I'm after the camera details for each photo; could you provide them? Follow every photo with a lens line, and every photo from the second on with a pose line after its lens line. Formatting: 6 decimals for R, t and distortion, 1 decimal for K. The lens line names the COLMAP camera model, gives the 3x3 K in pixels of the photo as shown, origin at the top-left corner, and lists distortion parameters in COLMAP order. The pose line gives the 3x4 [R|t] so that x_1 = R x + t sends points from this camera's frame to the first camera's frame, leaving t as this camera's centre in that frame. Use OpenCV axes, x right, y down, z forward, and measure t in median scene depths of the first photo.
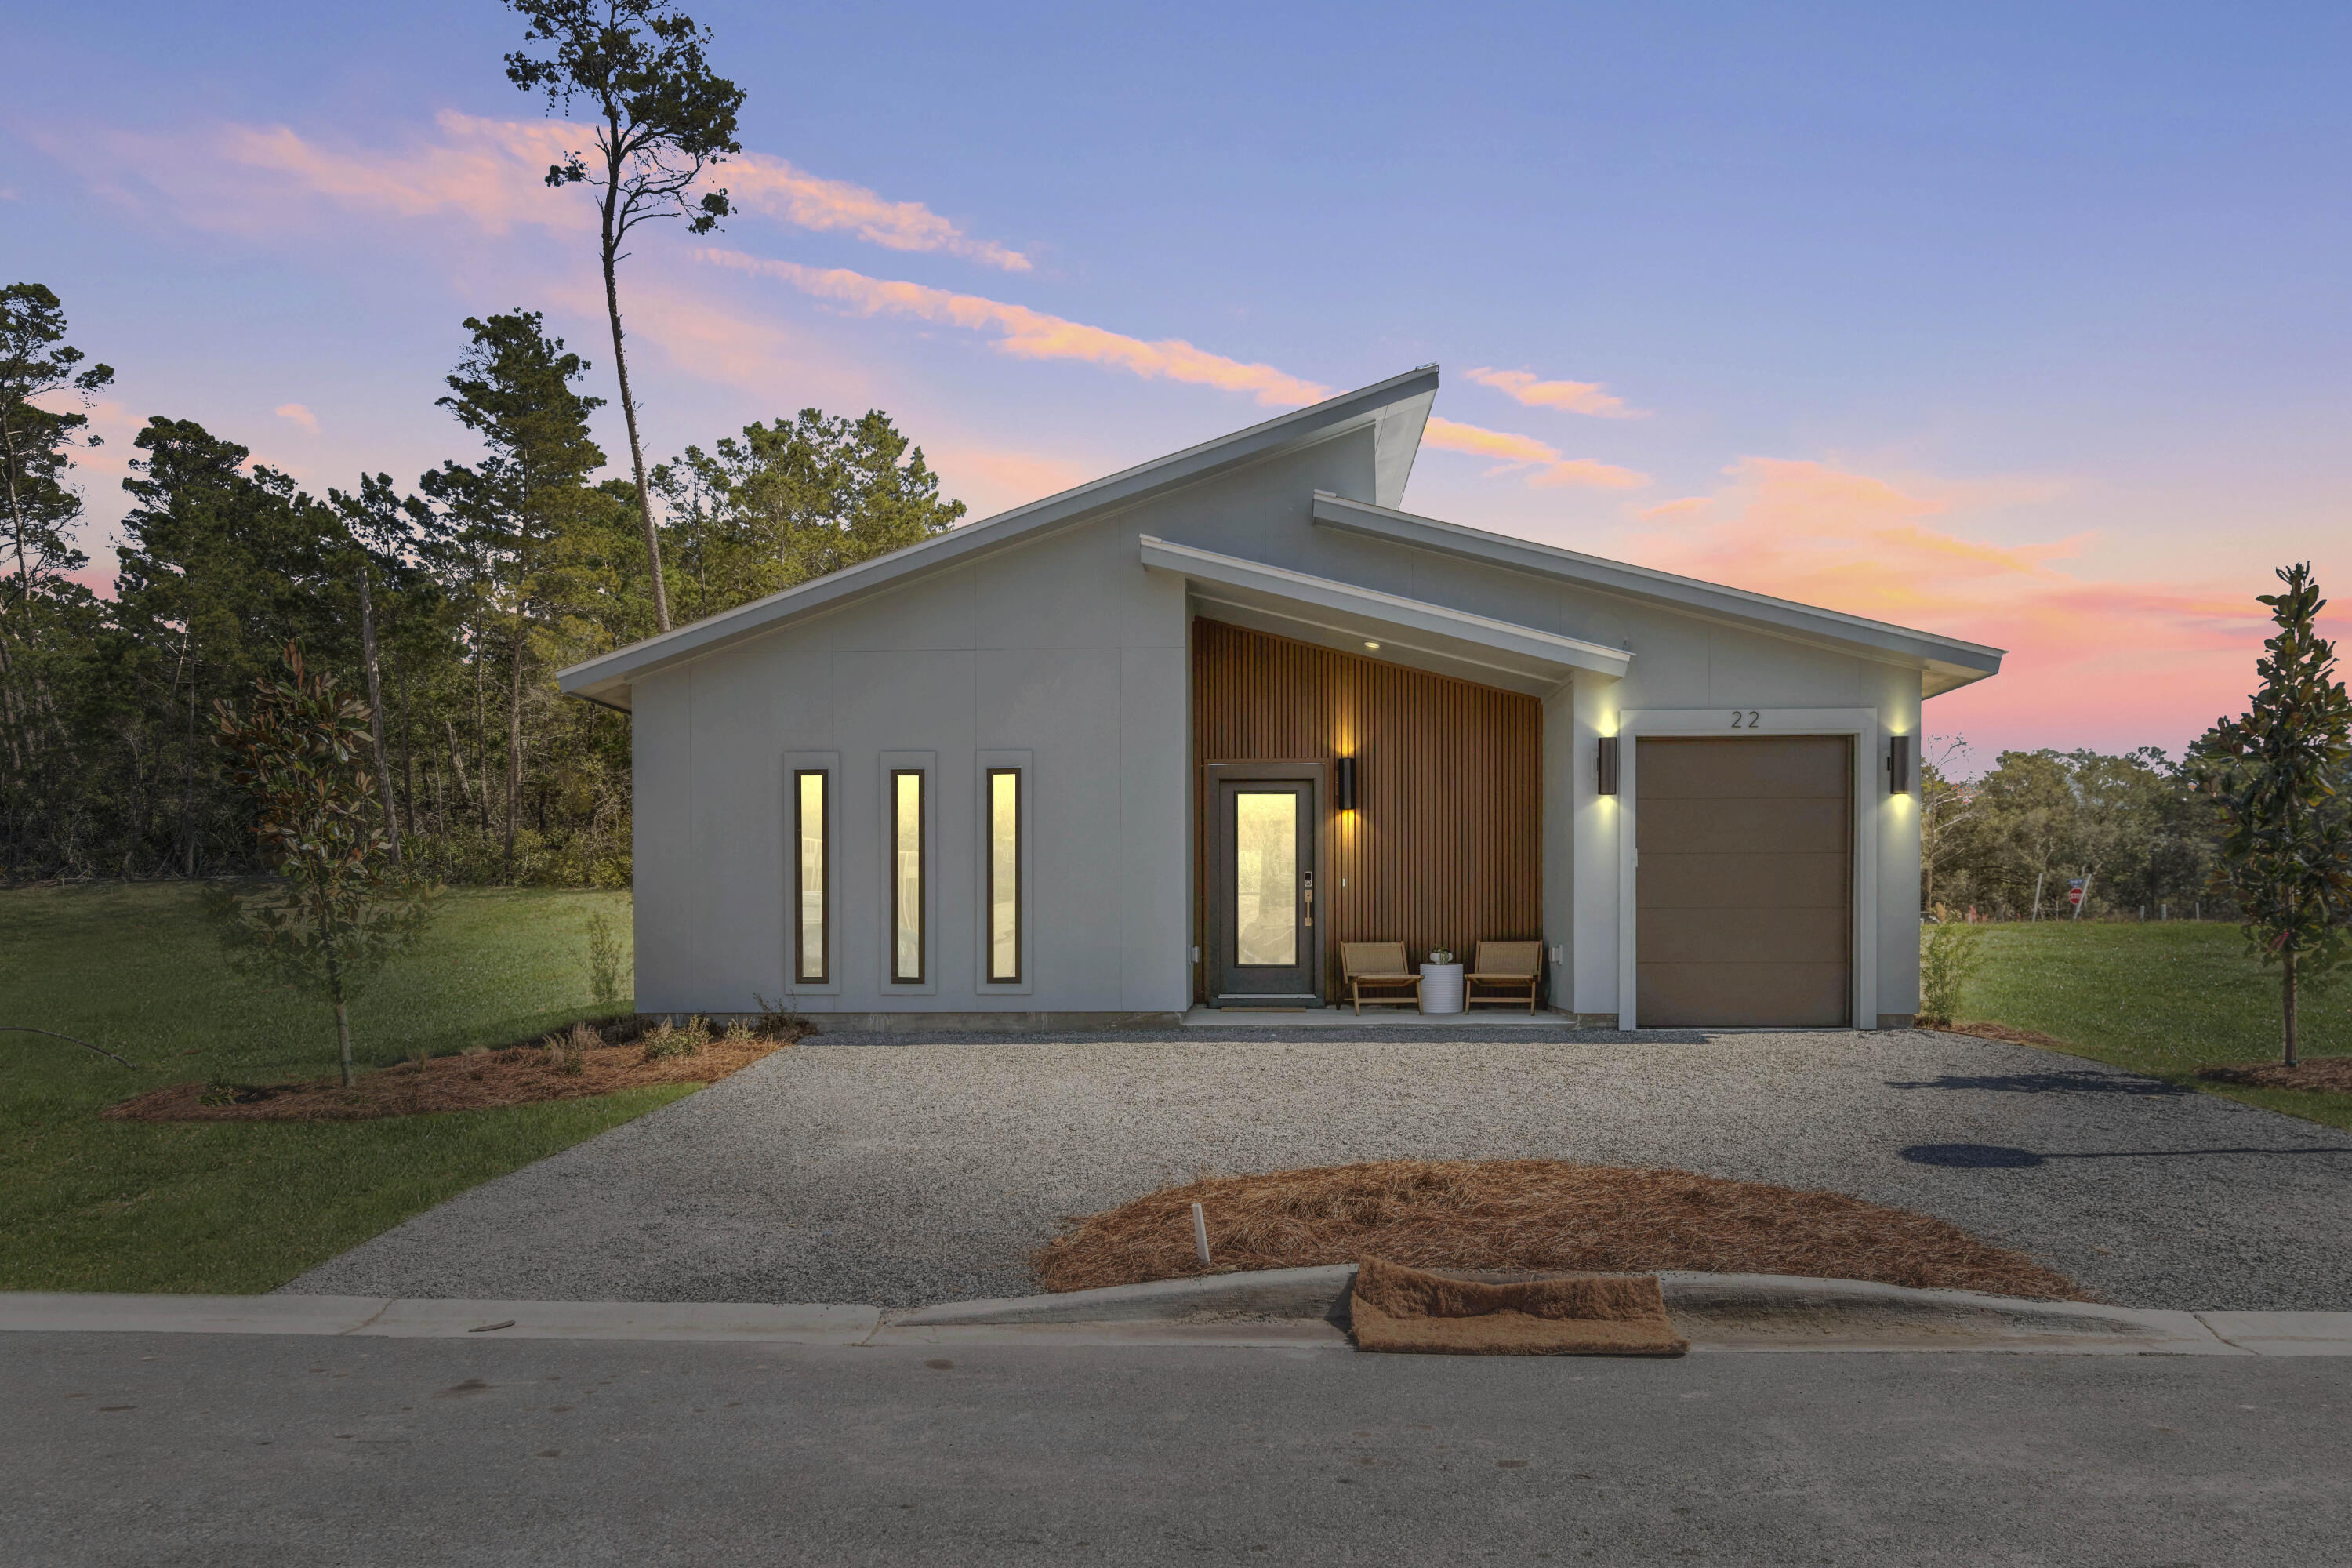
lens RADIAL K [[1692.1, 0, 1181.9], [0, 1692.1, 848.3], [0, 0, 1]] dist [-0.024972, 0.055100]
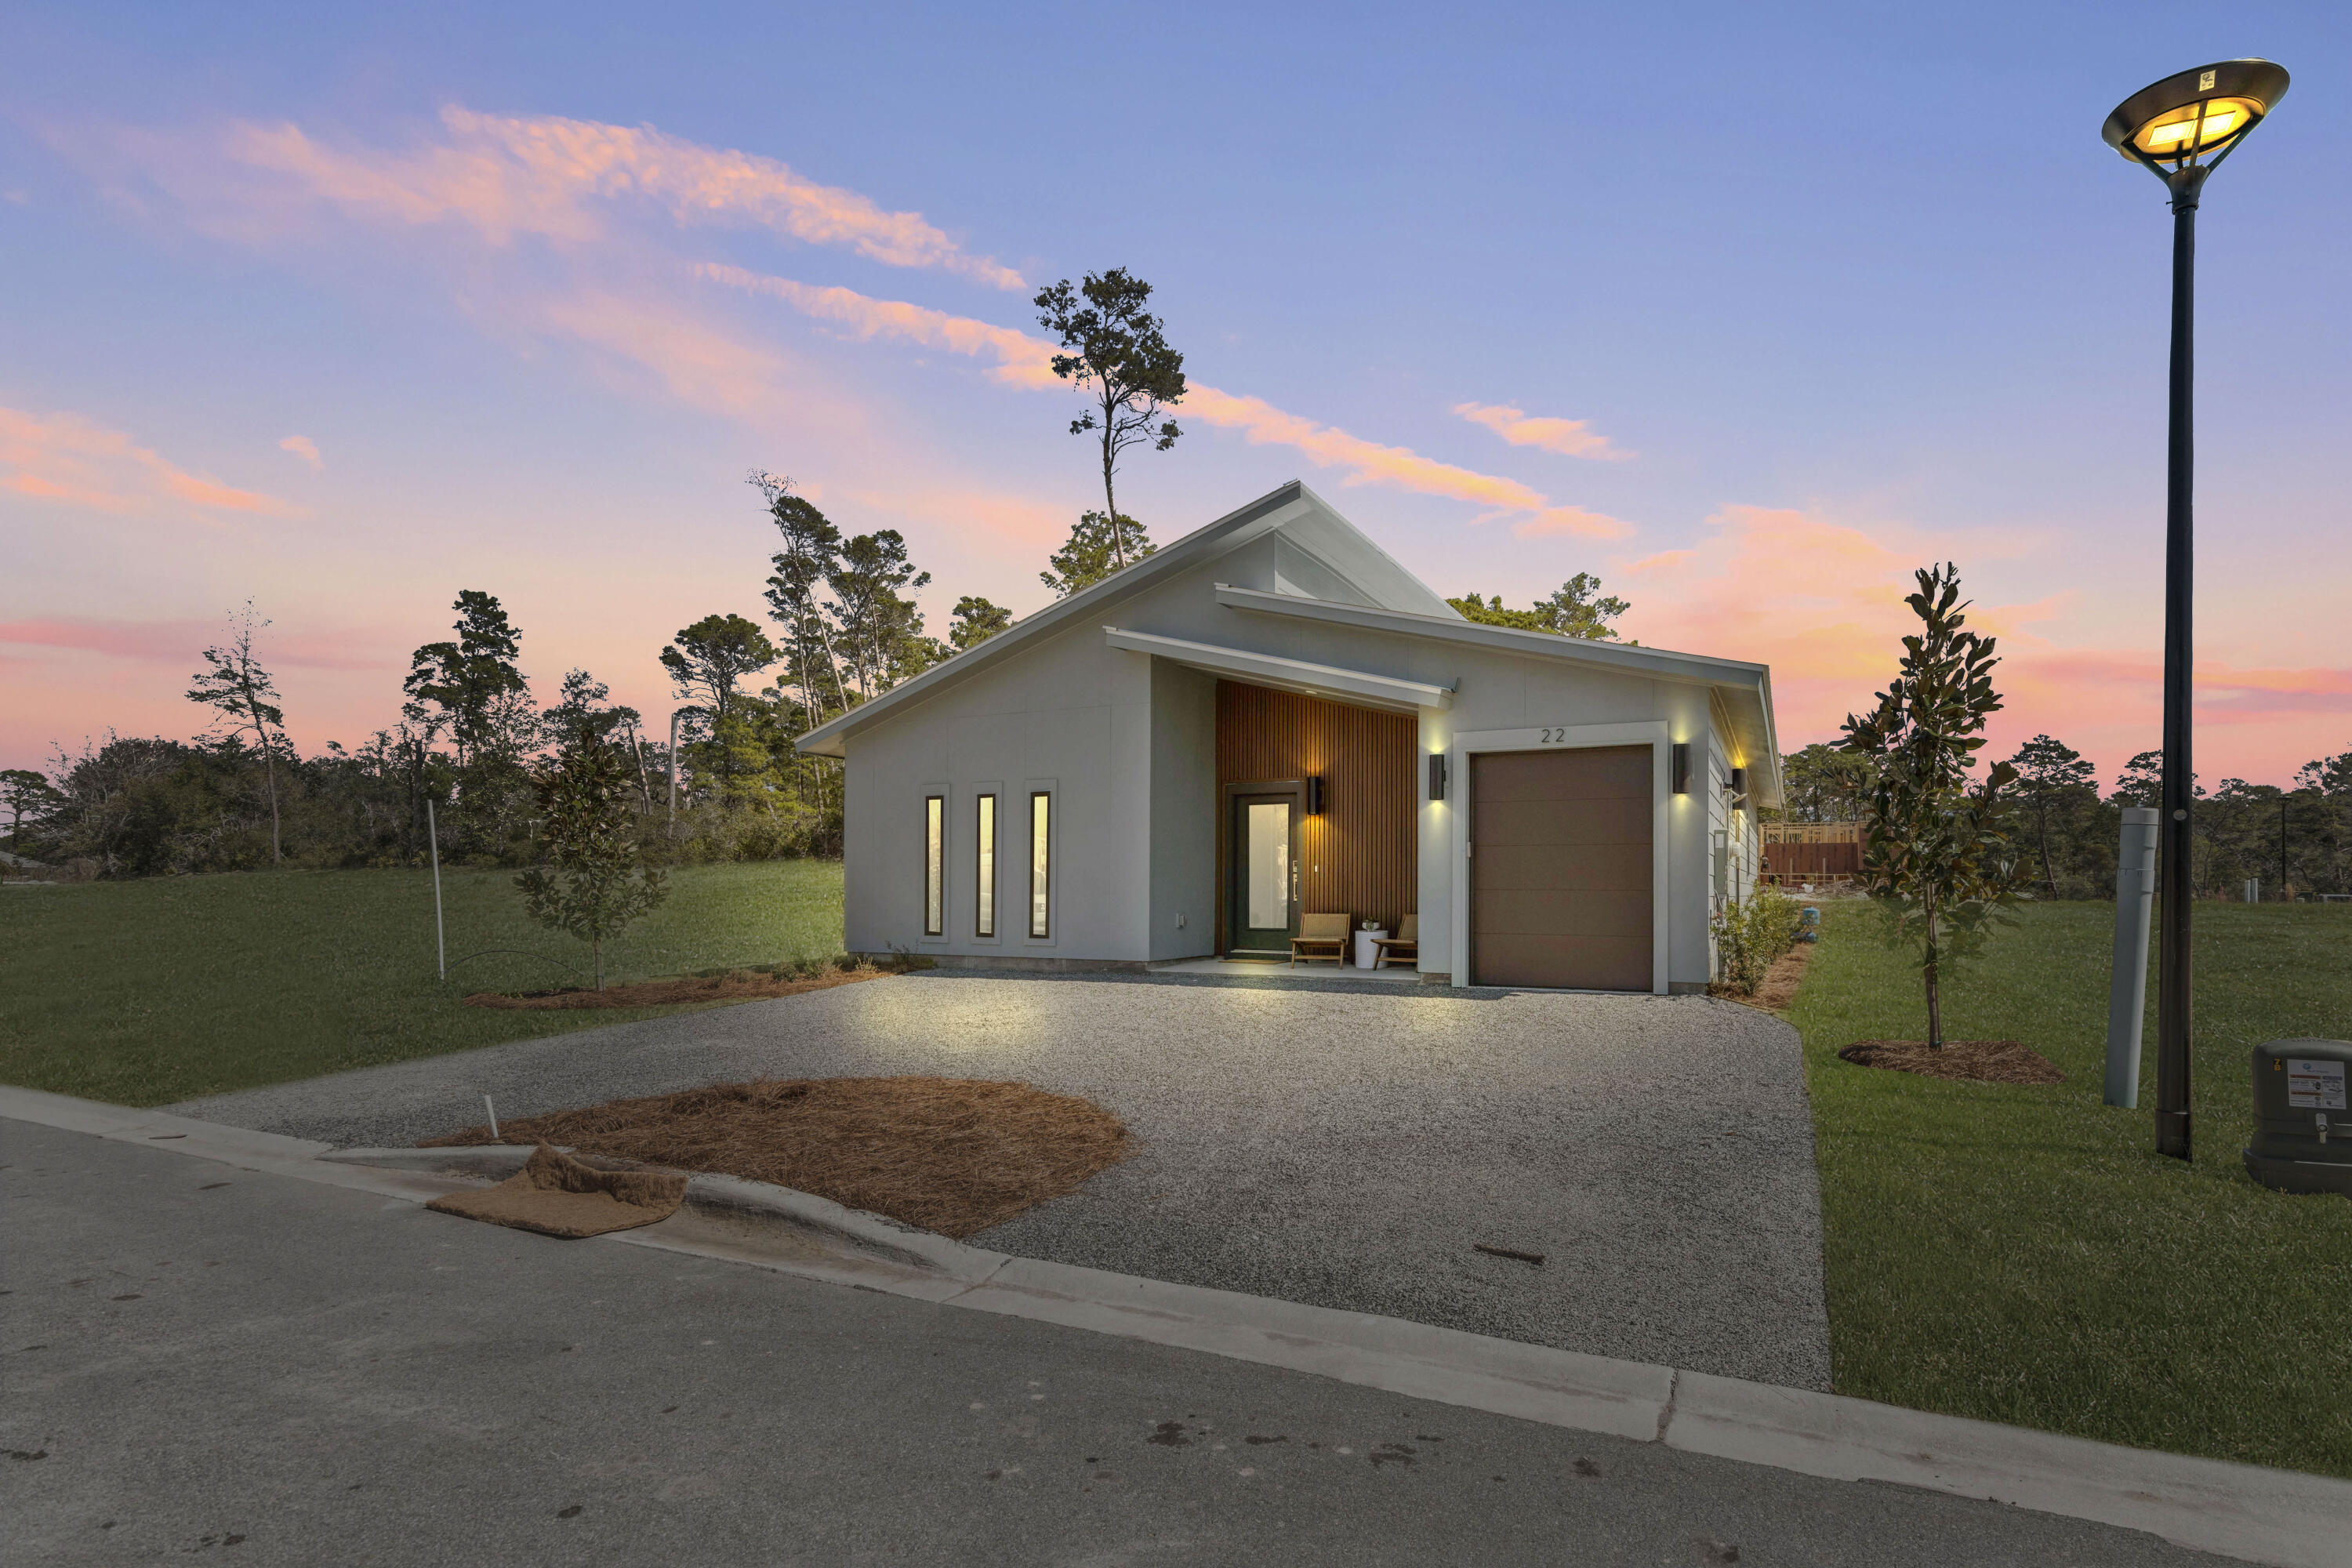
lens RADIAL K [[1143.2, 0, 1187.2], [0, 1143.2, 810.3], [0, 0, 1]] dist [0.002935, 0.000707]
pose [[0.924047, -0.019975, -0.381757, 0.388373], [0.008757, 0.999478, -0.031100, 0.001191], [0.382179, 0.025395, 0.923739, 0.130483]]
